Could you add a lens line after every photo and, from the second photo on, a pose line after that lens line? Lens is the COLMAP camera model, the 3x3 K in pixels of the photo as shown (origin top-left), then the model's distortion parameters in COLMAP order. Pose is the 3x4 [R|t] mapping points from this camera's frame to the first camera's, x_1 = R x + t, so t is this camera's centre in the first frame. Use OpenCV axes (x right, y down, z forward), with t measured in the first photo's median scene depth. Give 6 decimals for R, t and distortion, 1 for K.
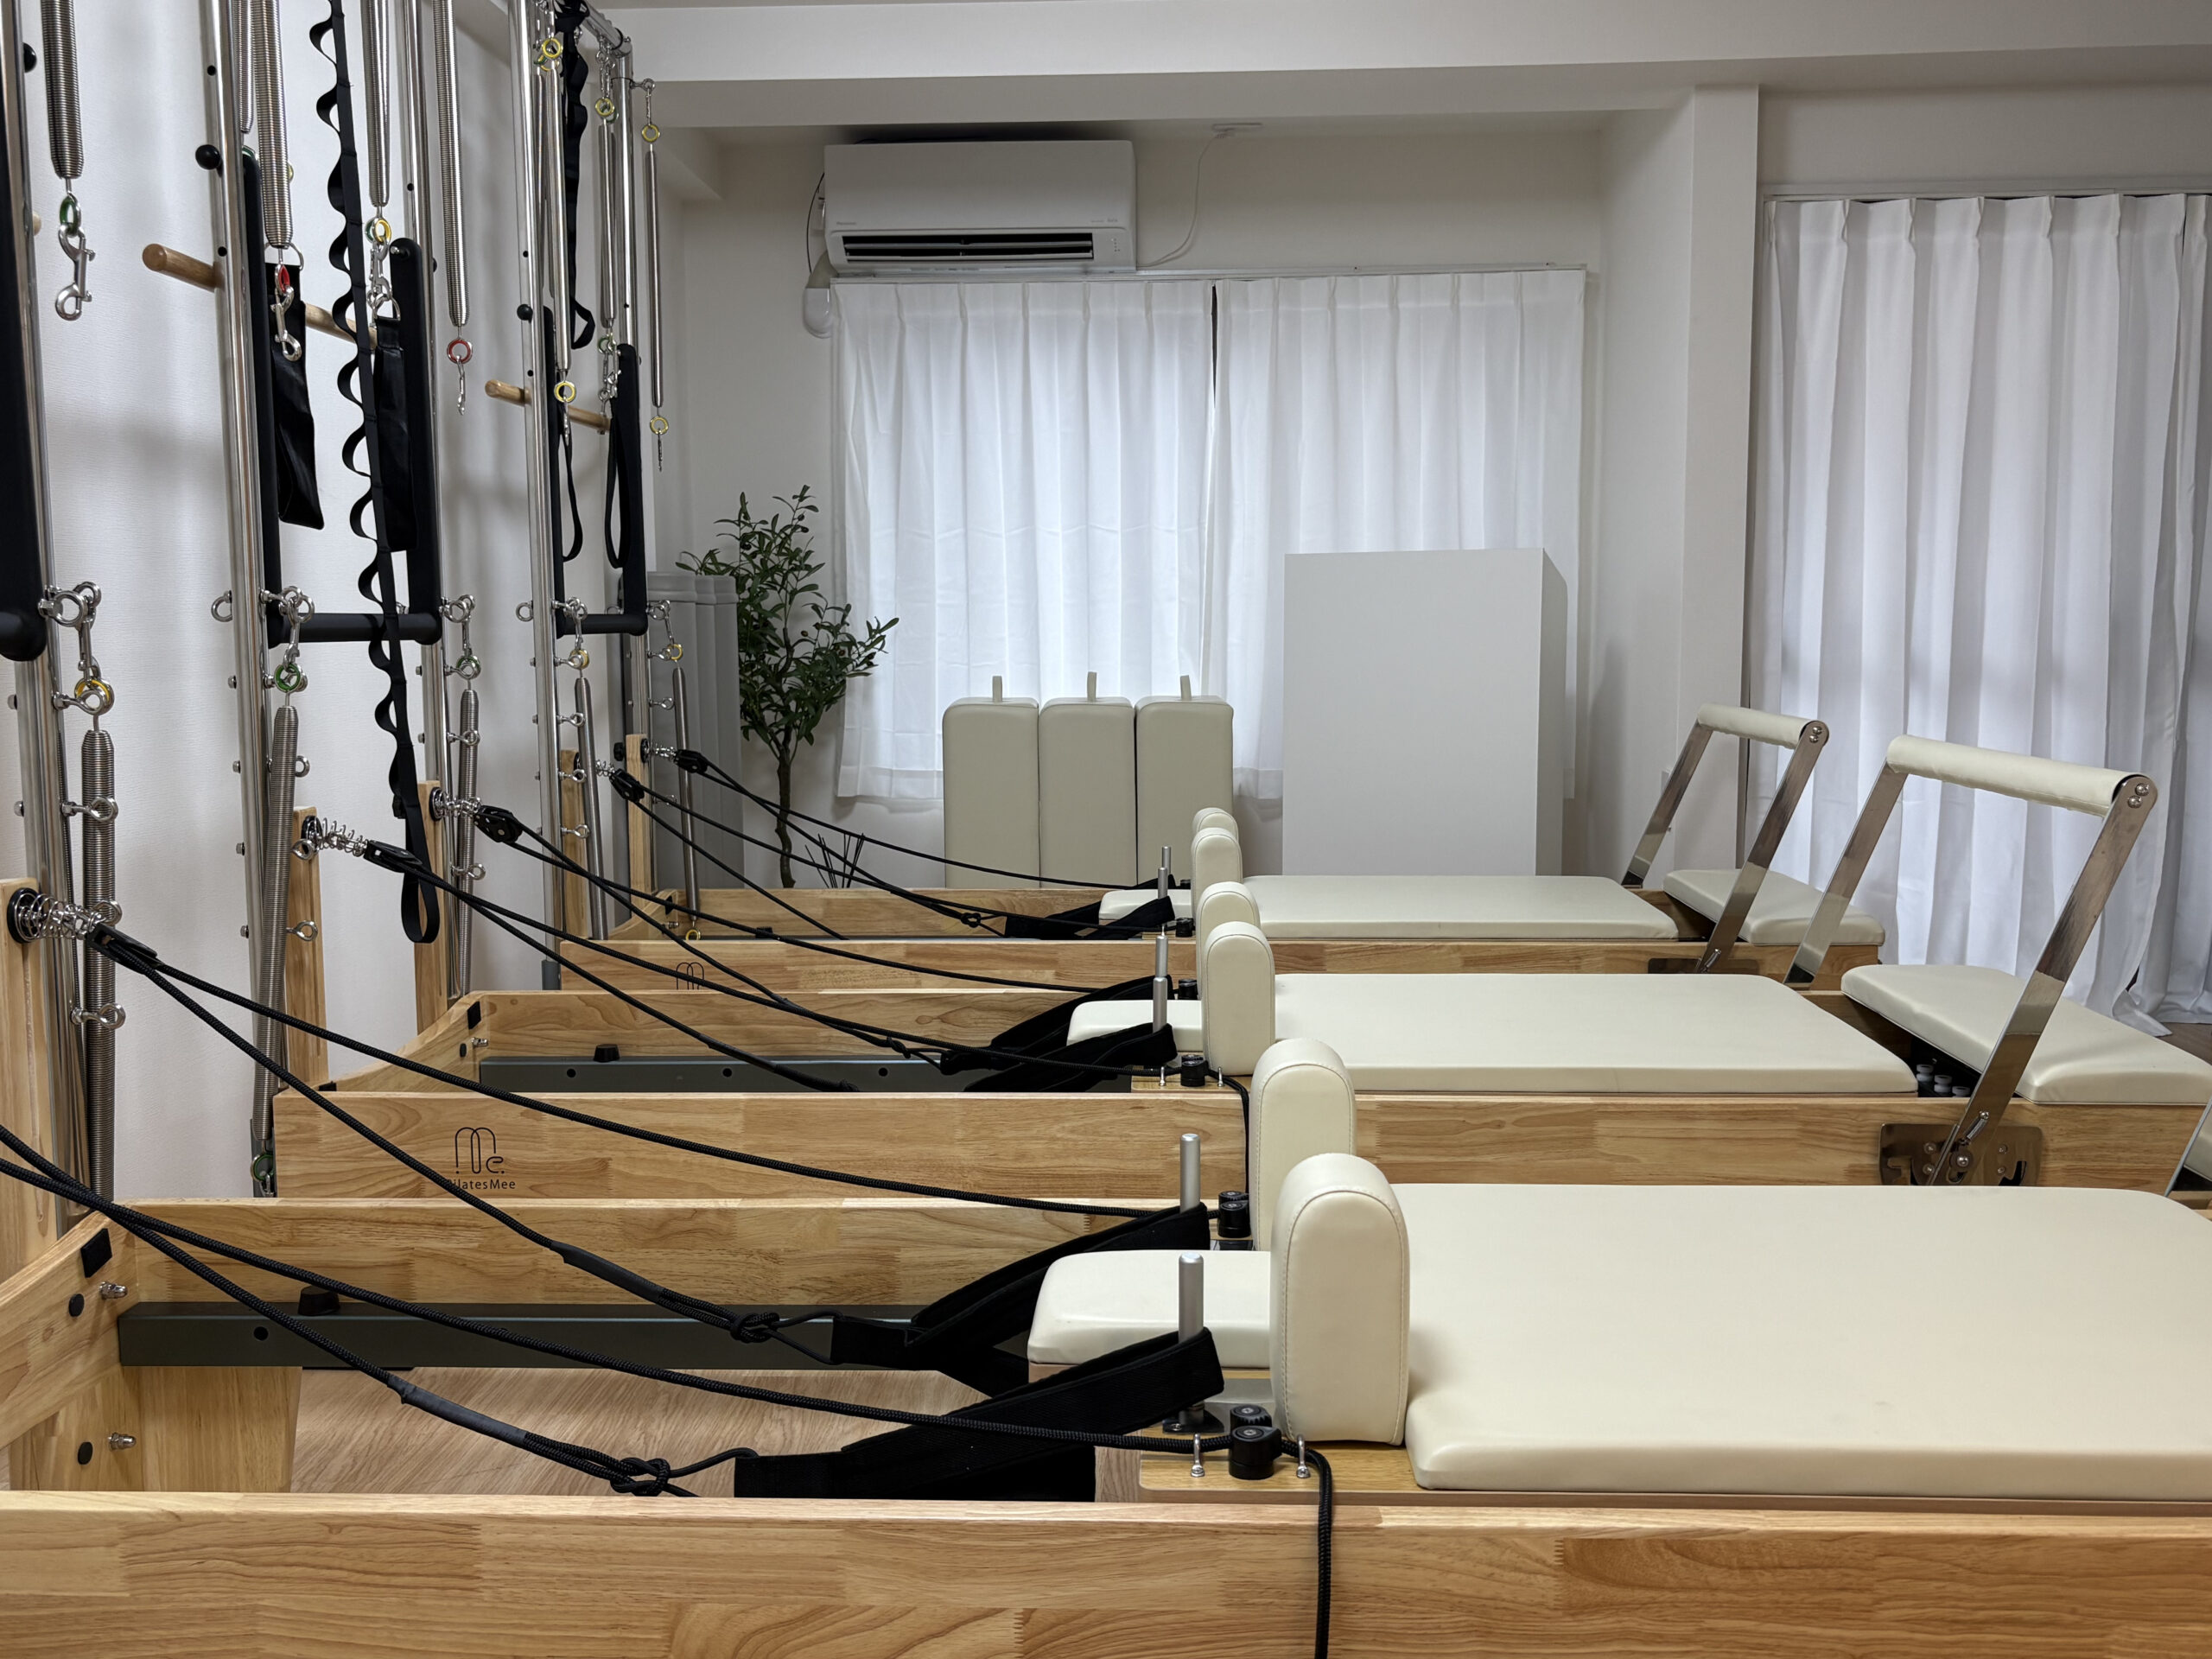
lens RADIAL K [[1959.5, 0, 1095.4], [0, 1959.5, 843.8], [0, 0, 1]] dist [0.027483, -0.018301]
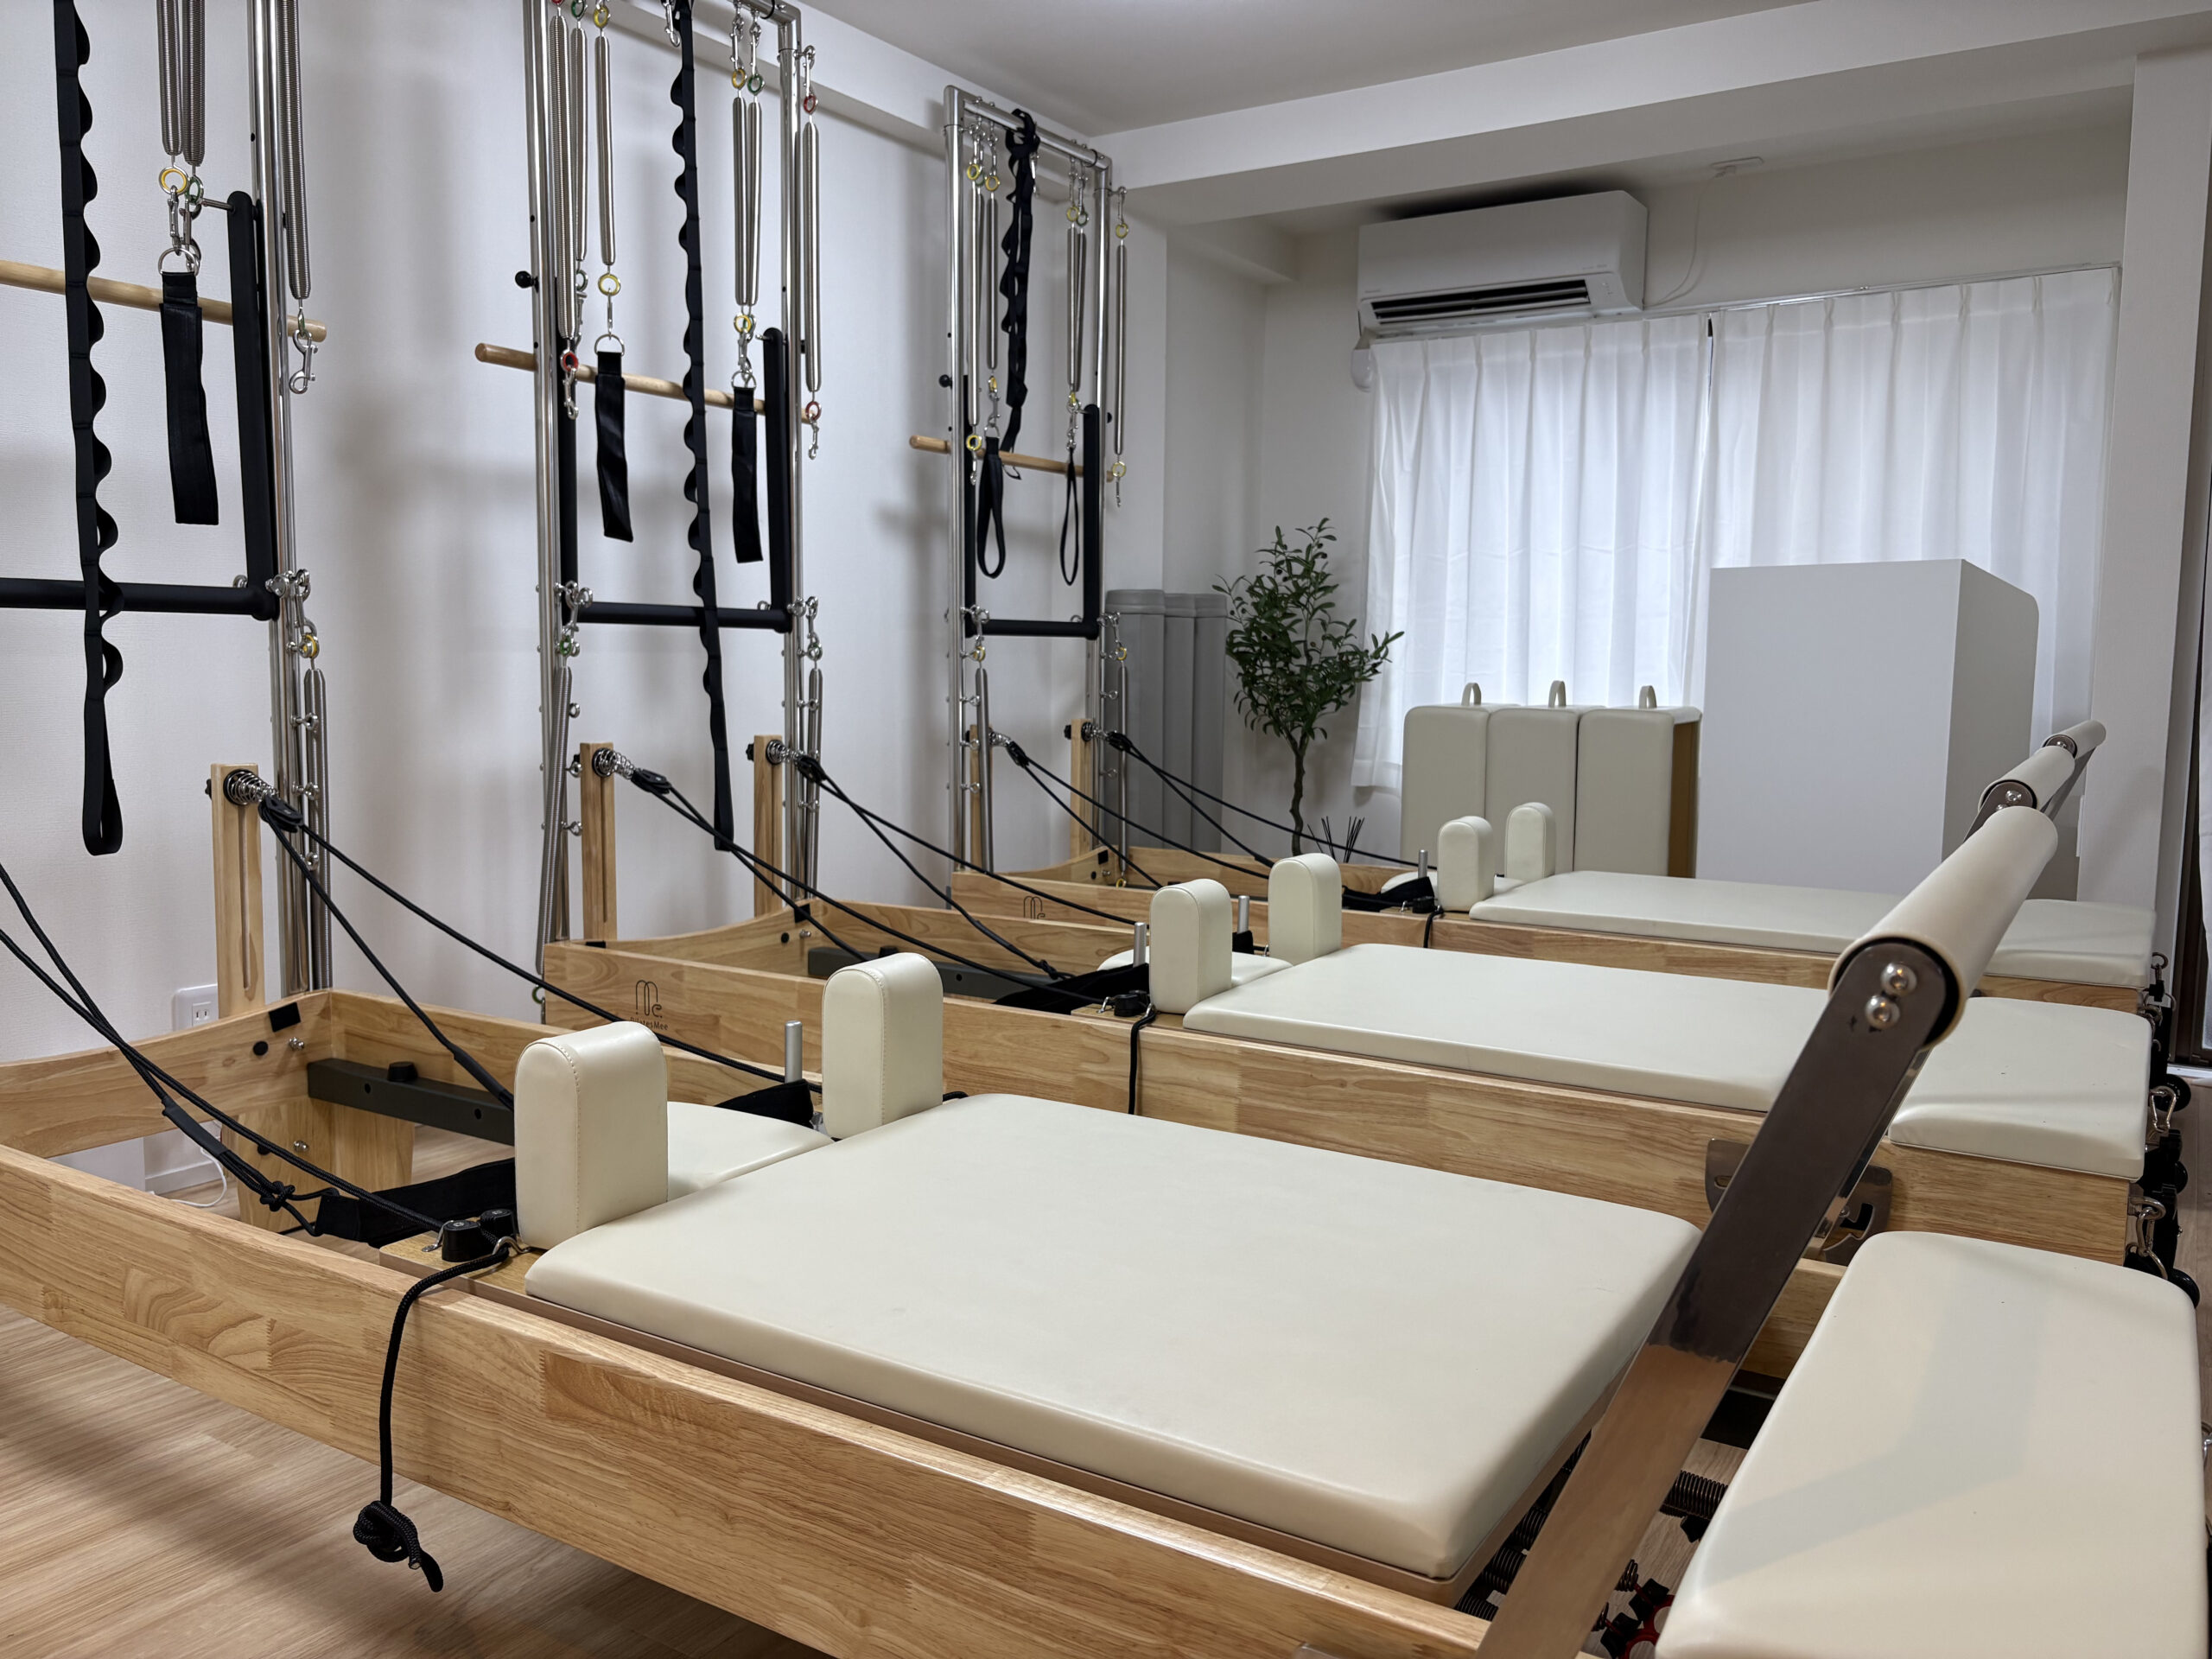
lens RADIAL K [[1656.7, 0, 1103.8], [0, 1656.7, 843.5], [0, 0, 1]] dist [0.030328, -0.027604]
pose [[0.871366, 0.070852, -0.485491, 0.349248], [-0.071091, 0.997308, 0.017951, 0.004921], [0.485456, 0.018872, 0.874057, 0.105589]]
